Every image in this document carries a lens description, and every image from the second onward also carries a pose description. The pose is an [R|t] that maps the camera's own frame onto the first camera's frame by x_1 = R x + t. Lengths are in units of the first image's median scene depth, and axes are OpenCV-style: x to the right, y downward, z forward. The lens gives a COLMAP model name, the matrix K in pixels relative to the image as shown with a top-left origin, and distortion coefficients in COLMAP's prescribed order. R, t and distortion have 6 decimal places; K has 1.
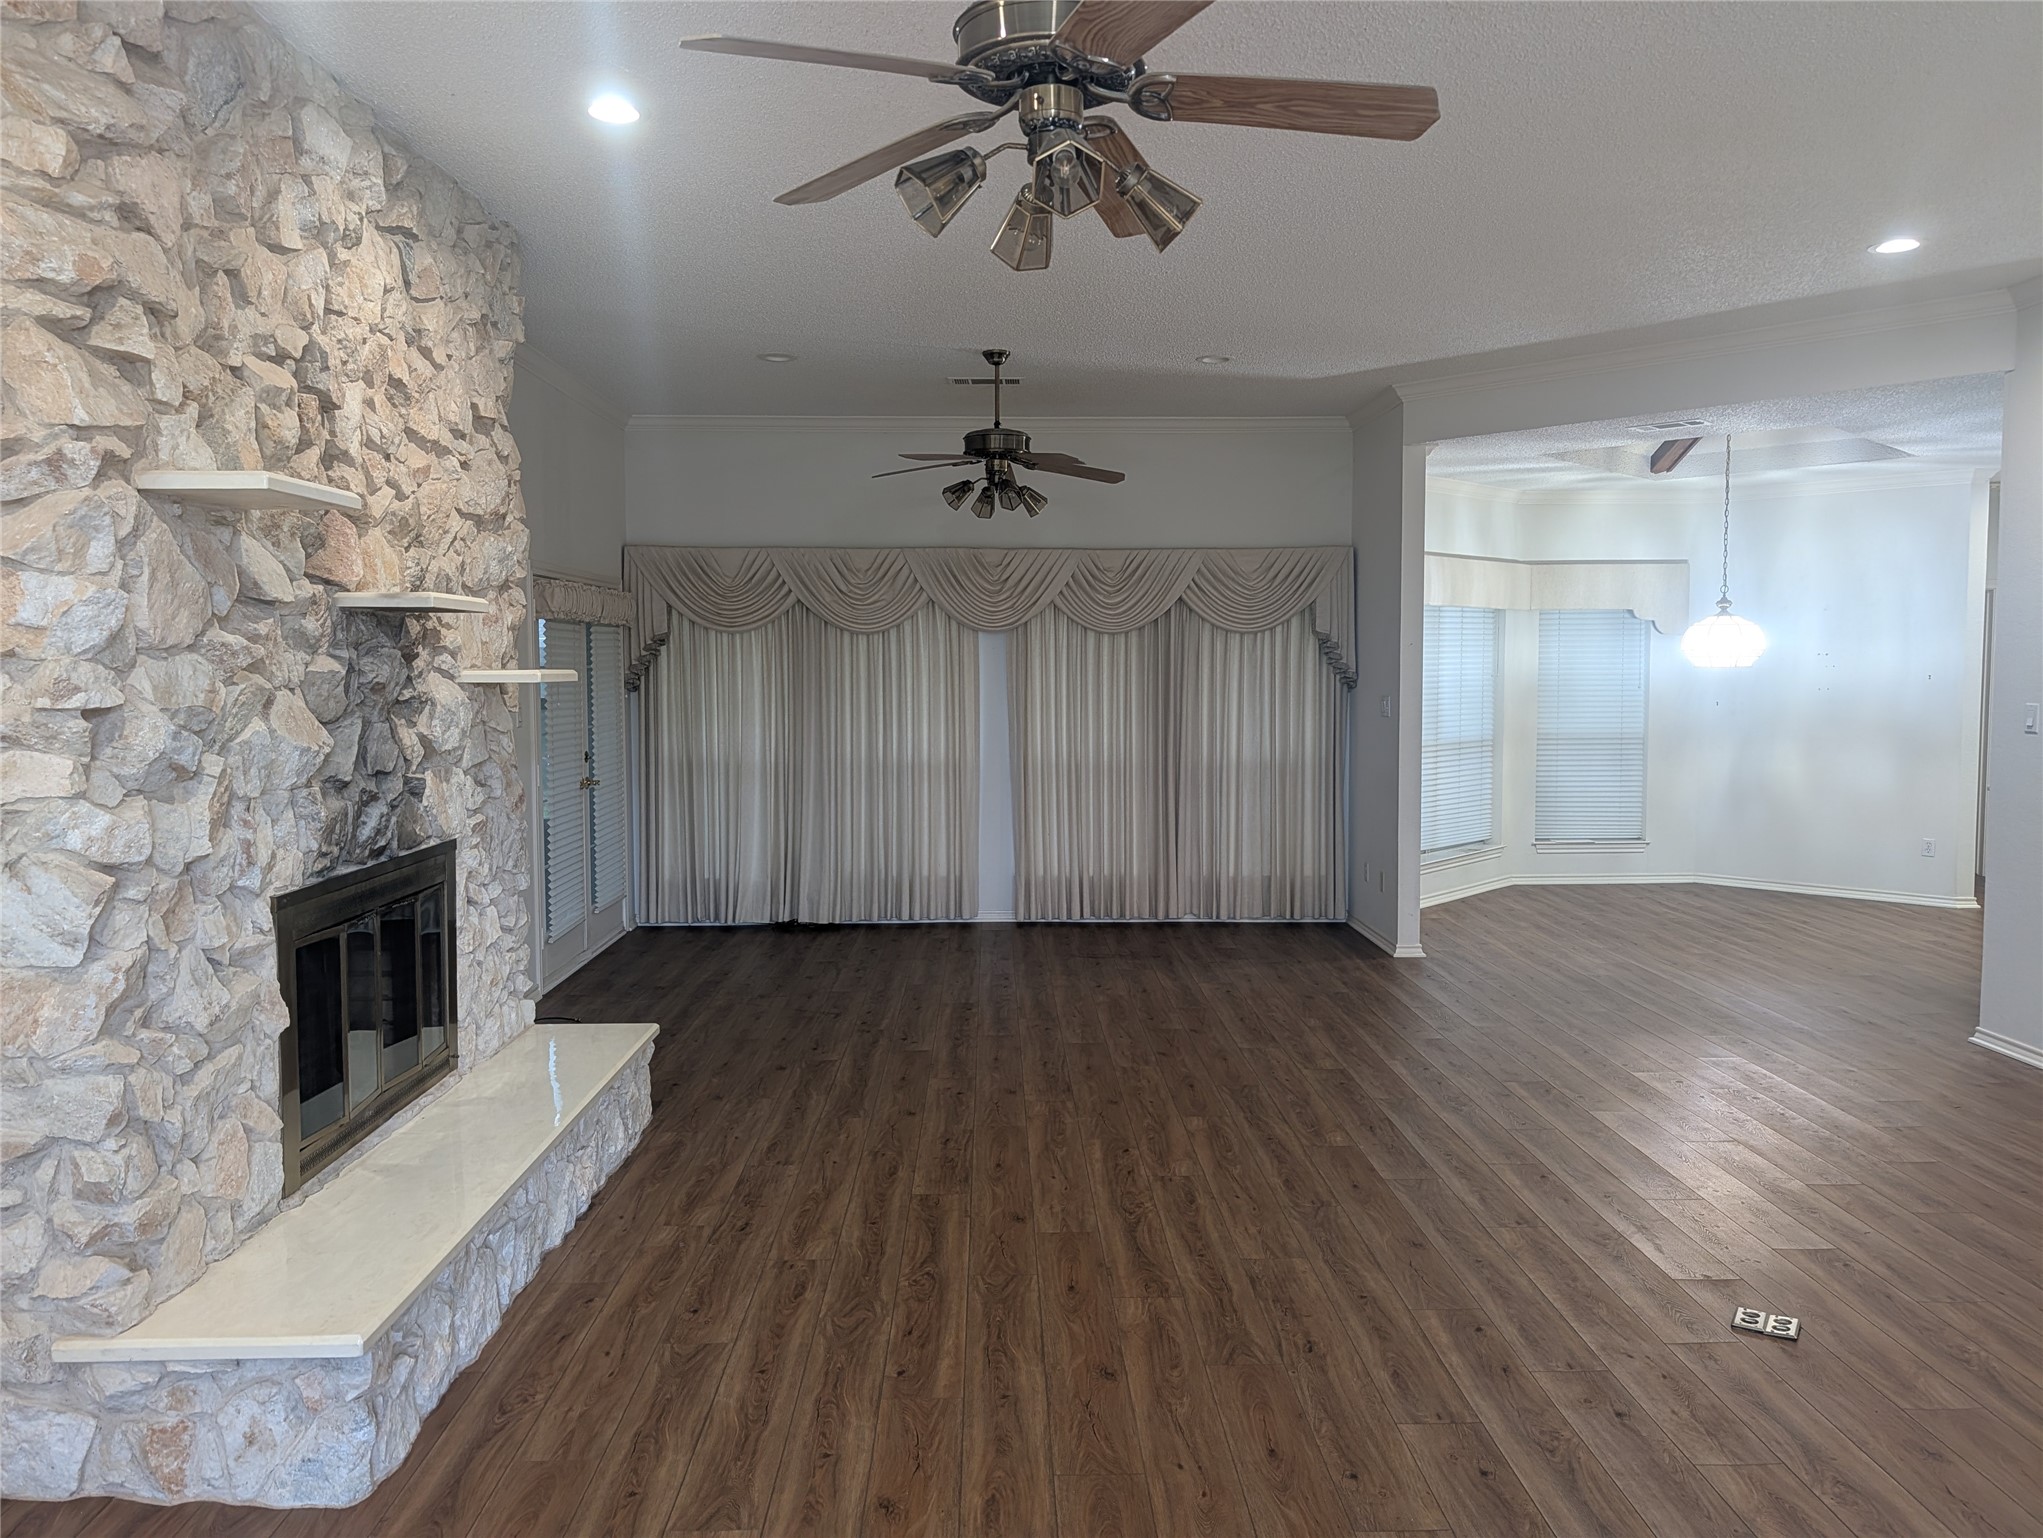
lens RADIAL K [[1455.8, 0, 1021.5], [0, 1455.8, 769.0], [0, 0, 1]] dist [0.048791, -0.059491]
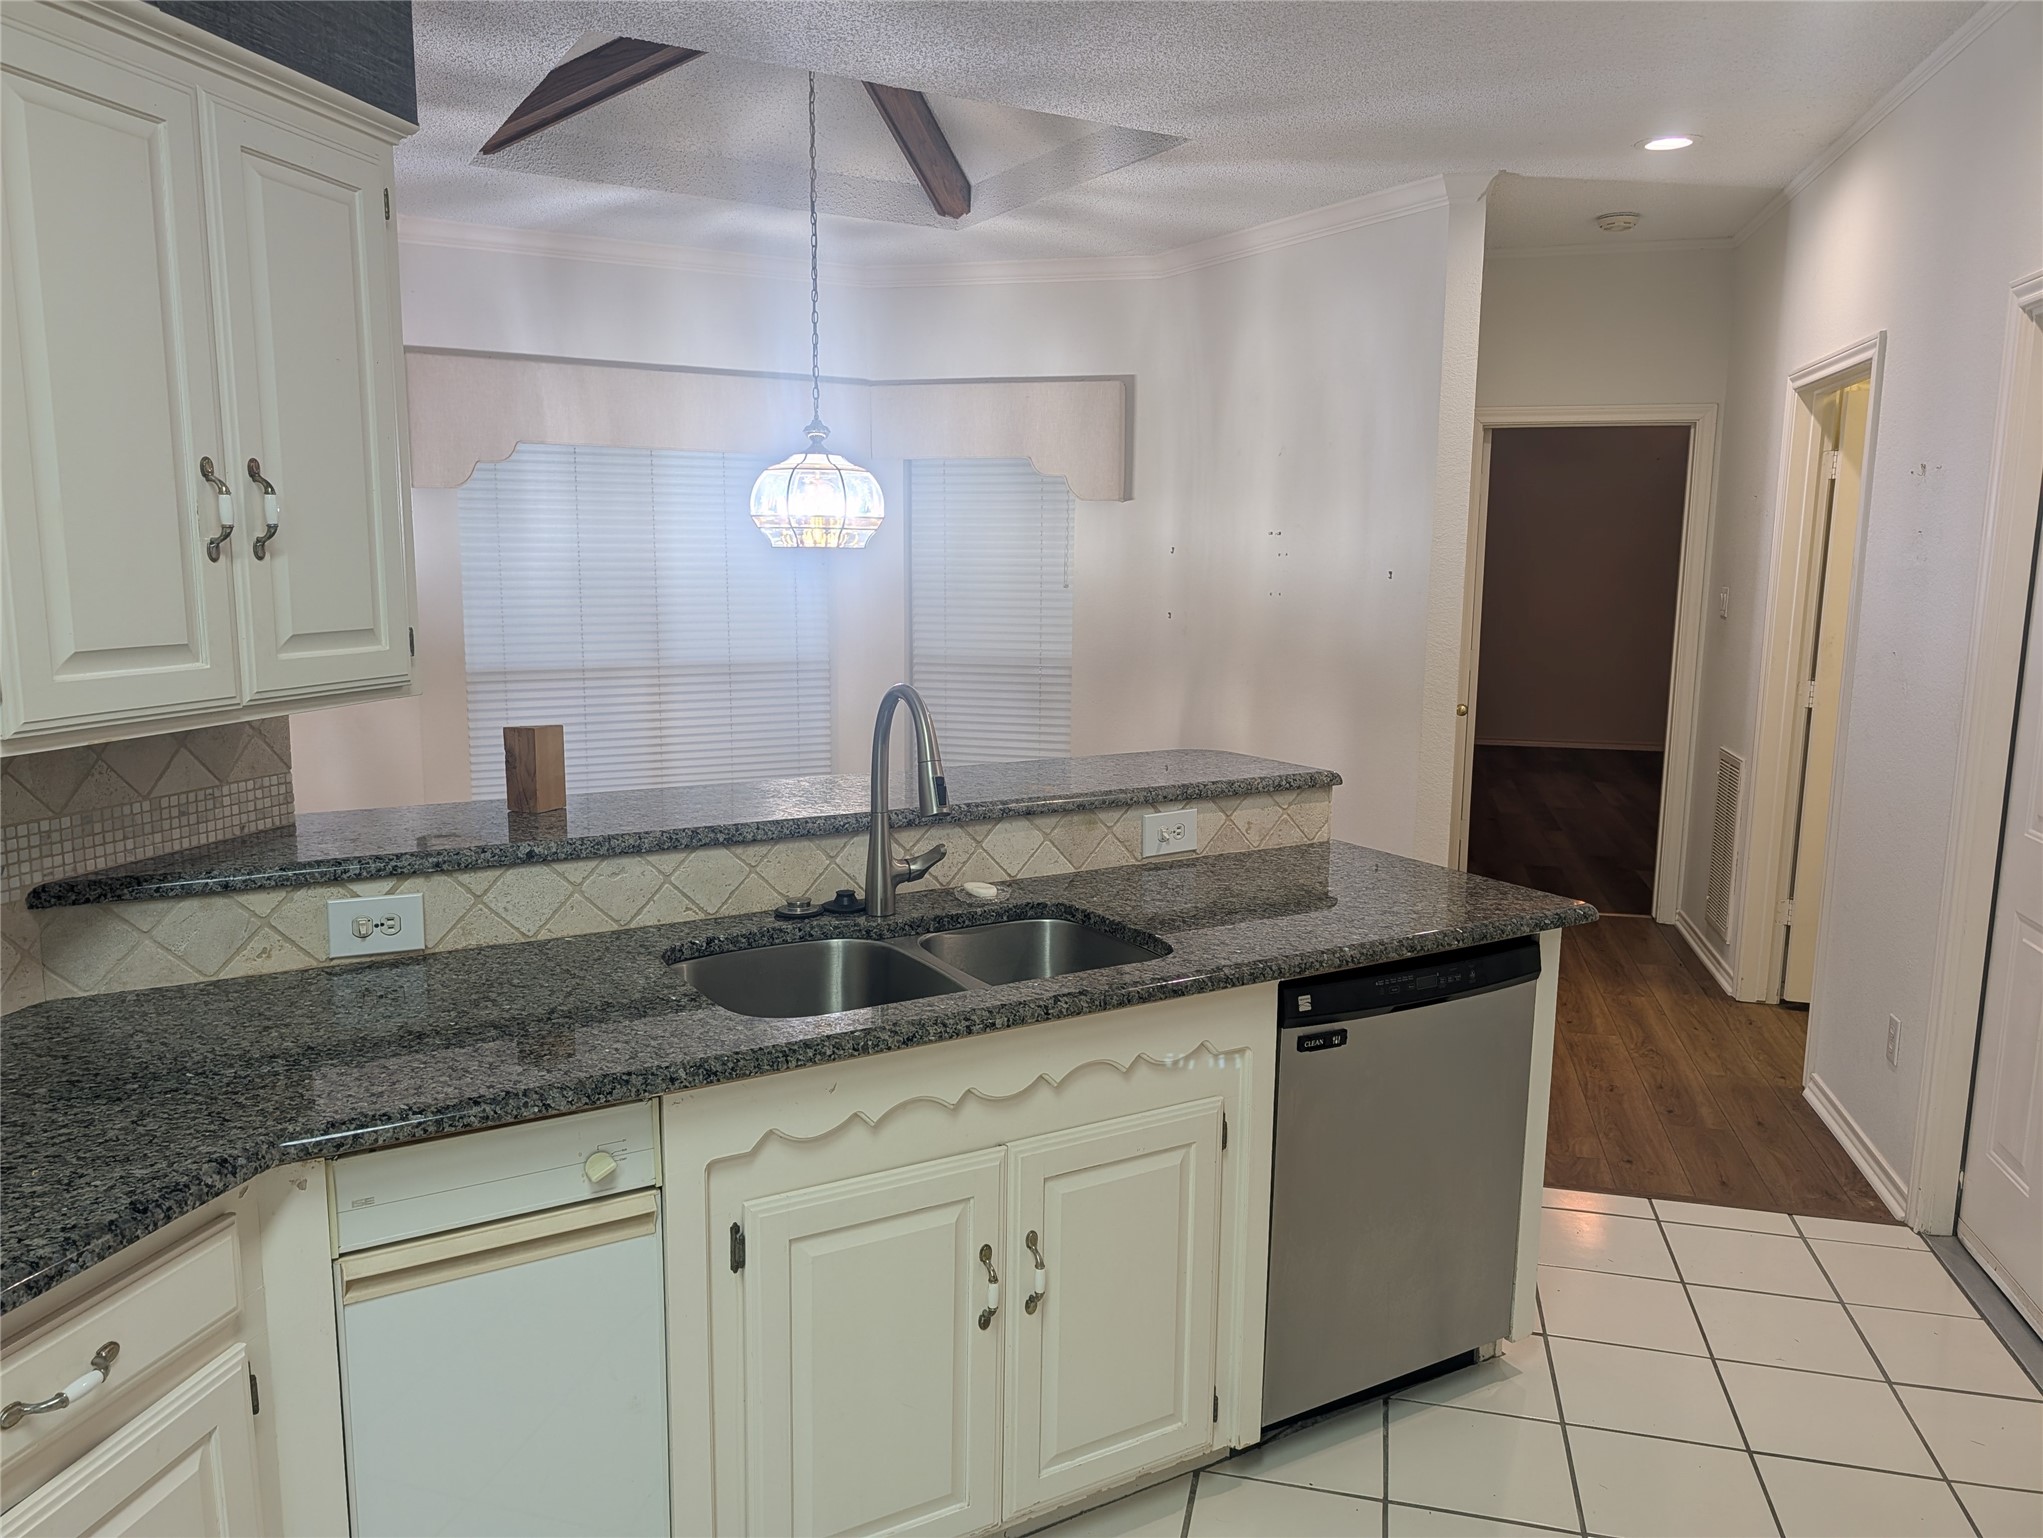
lens RADIAL K [[1512.1, 0, 1037.3], [0, 1512.1, 768.3], [0, 0, 1]] dist [0.056934, -0.001742]
pose [[0.967699, 0.051759, -0.246737, 1.134263], [-0.035200, 0.996851, 0.071061, -0.046513], [0.249638, -0.060080, 0.966474, 0.731997]]
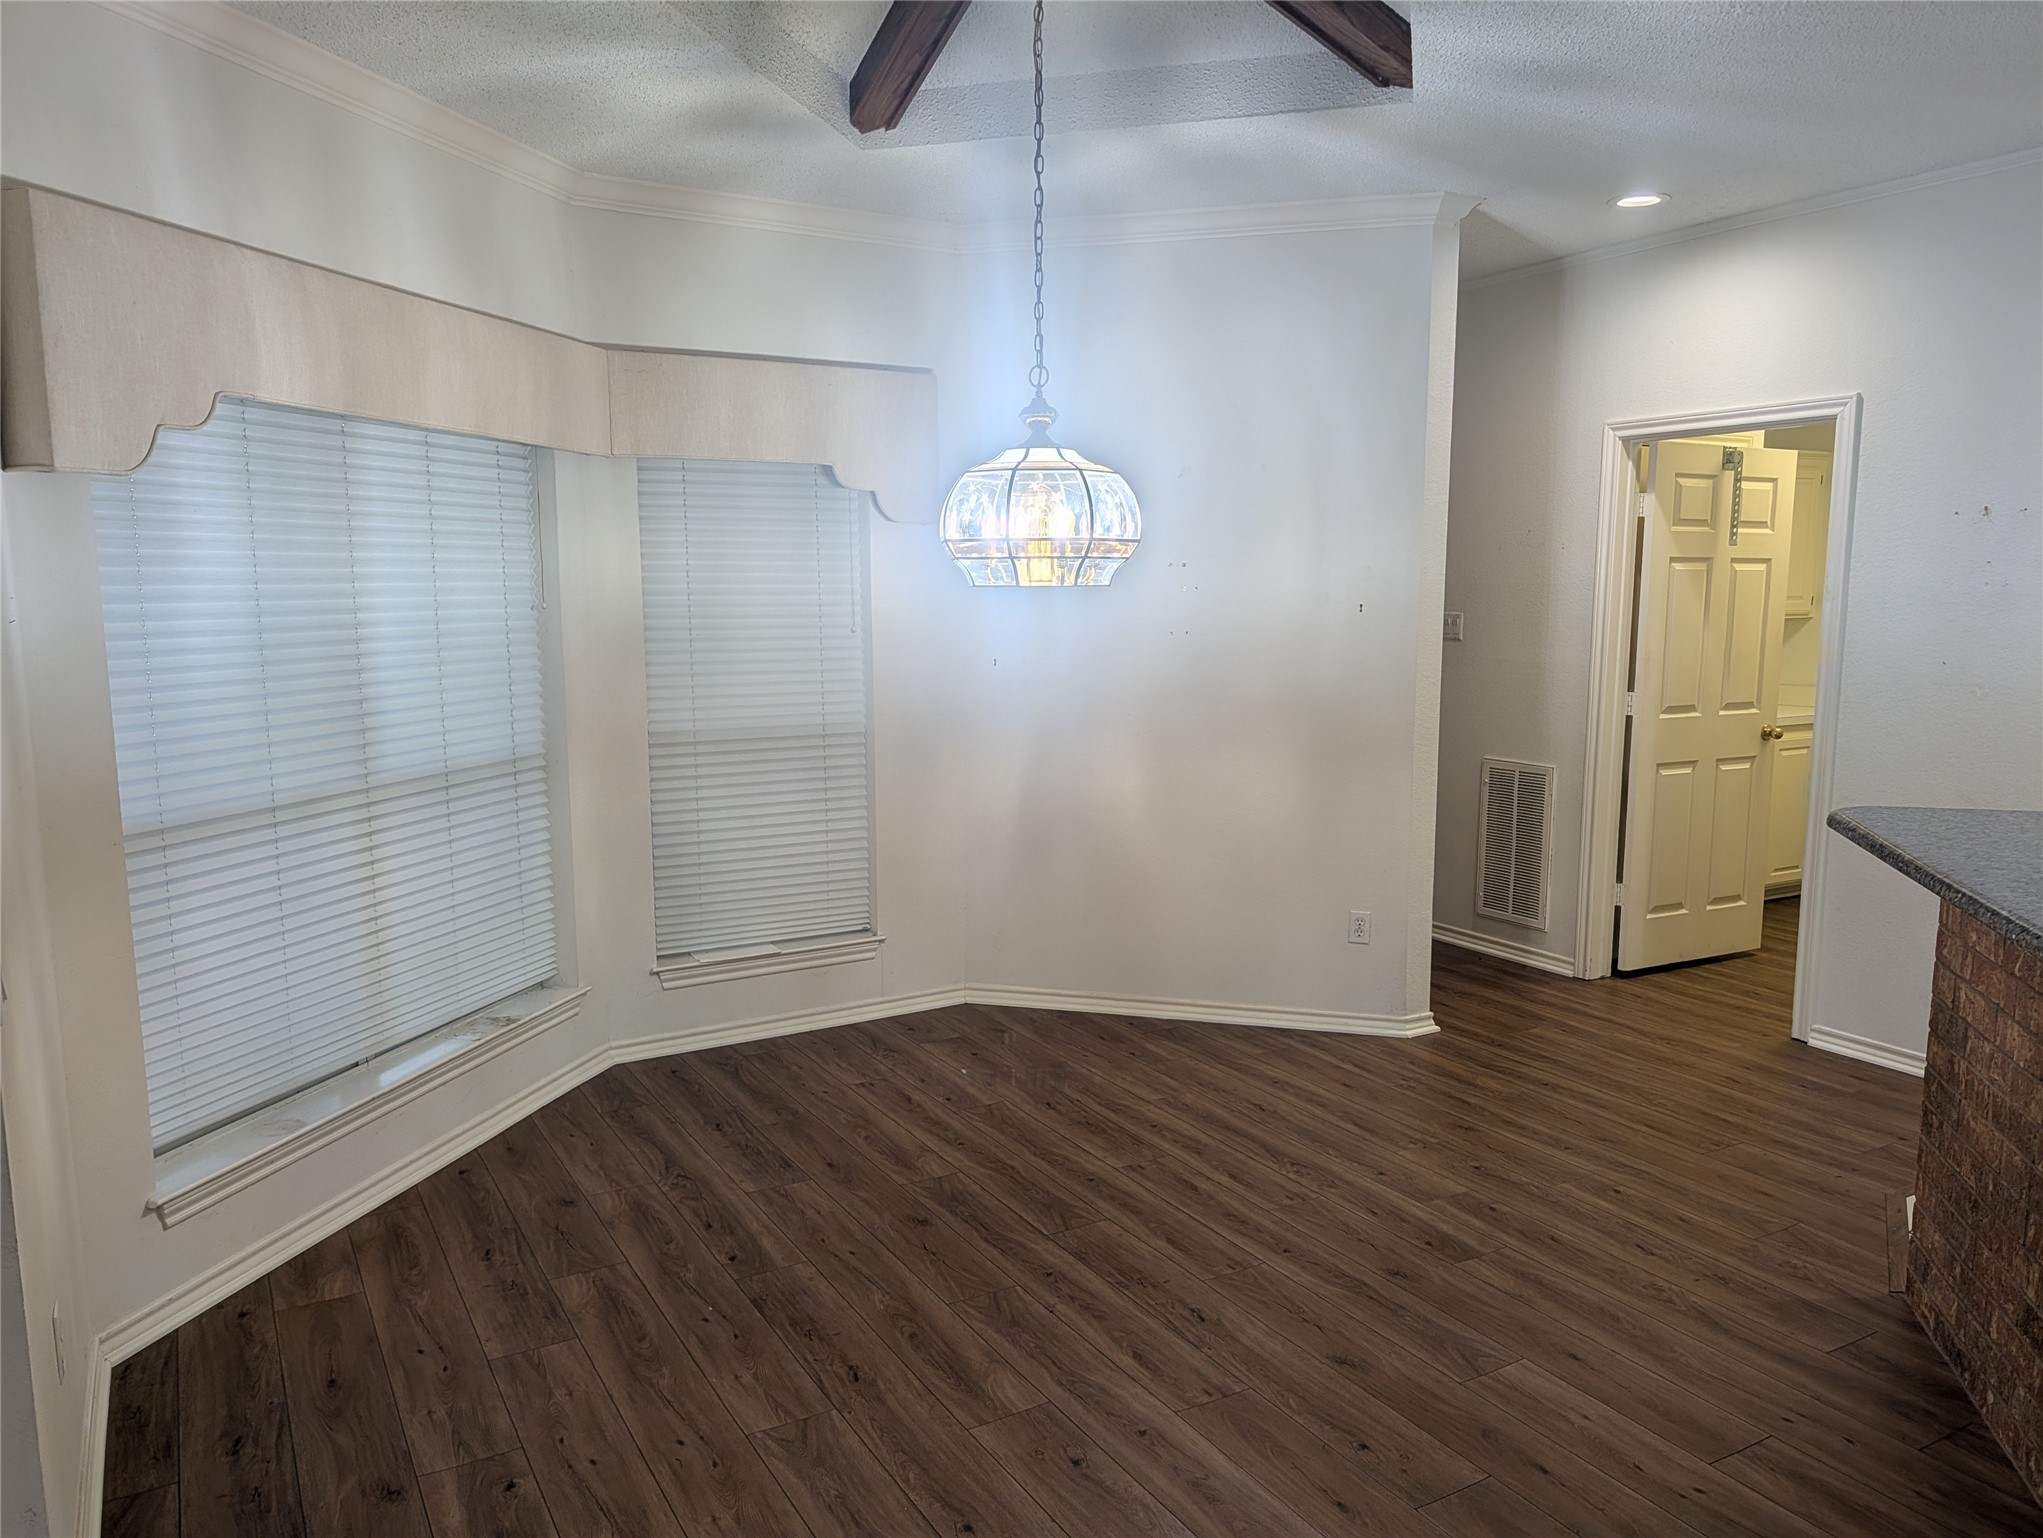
lens RADIAL K [[1458.2, 0, 1040.0], [0, 1458.2, 779.4], [0, 0, 1]] dist [0.054091, -0.086641]
pose [[0.870646, -0.059664, 0.488278, 0.465559], [0.031747, 0.997363, 0.065263, -0.070583], [-0.490884, -0.041320, 0.870245, 1.073869]]
